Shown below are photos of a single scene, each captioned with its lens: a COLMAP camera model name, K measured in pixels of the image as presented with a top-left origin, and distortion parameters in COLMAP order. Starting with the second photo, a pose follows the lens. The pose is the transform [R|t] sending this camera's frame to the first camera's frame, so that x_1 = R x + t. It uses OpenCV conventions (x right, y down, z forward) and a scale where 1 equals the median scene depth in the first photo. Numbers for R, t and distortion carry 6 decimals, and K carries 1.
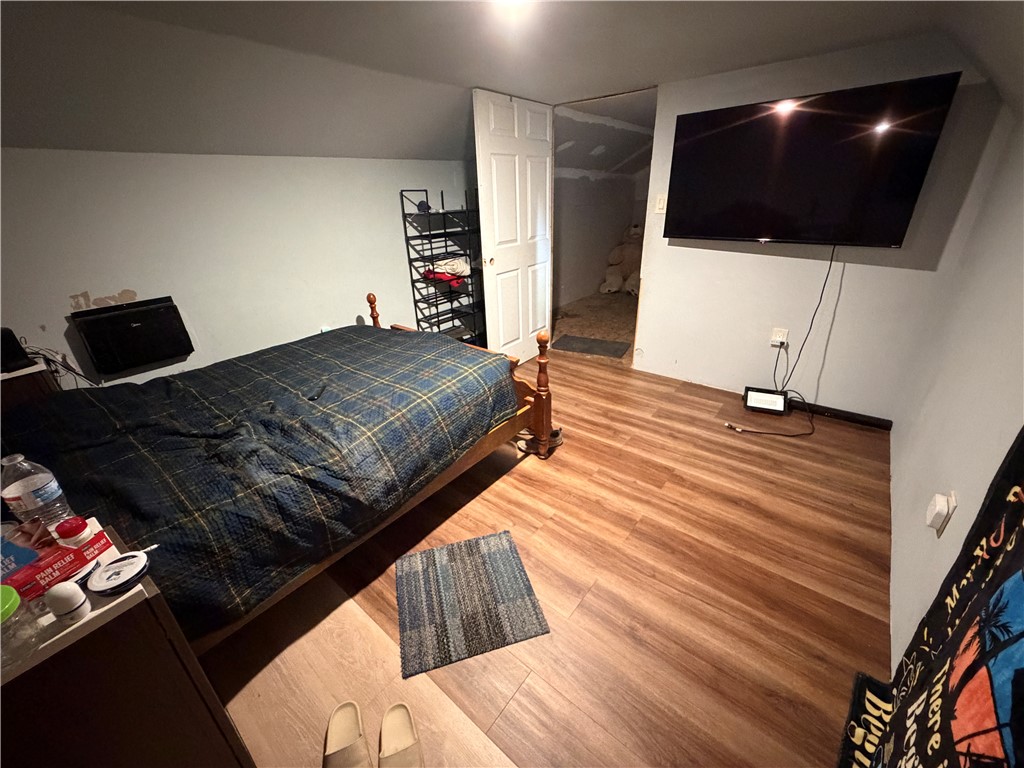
lens RADIAL K [[419.4, 0, 513.2], [0, 419.4, 385.7], [0, 0, 1]] dist [0.001479, -0.000829]
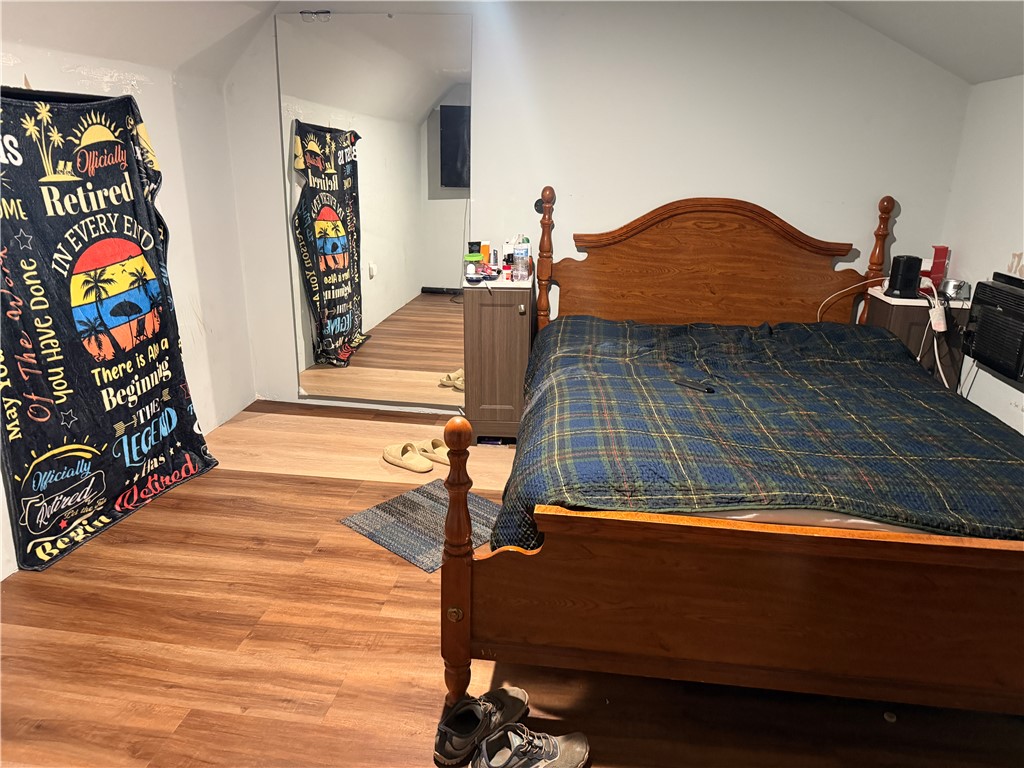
lens RADIAL K [[711.3, 0, 514.2], [0, 711.3, 382.3], [0, 0, 1]] dist [-0.025456, -0.009676]
pose [[-0.854618, 0.172811, -0.489657, 0.400533], [-0.213338, 0.742876, 0.634525, -0.691385], [0.473407, 0.646739, -0.598009, 1.554258]]
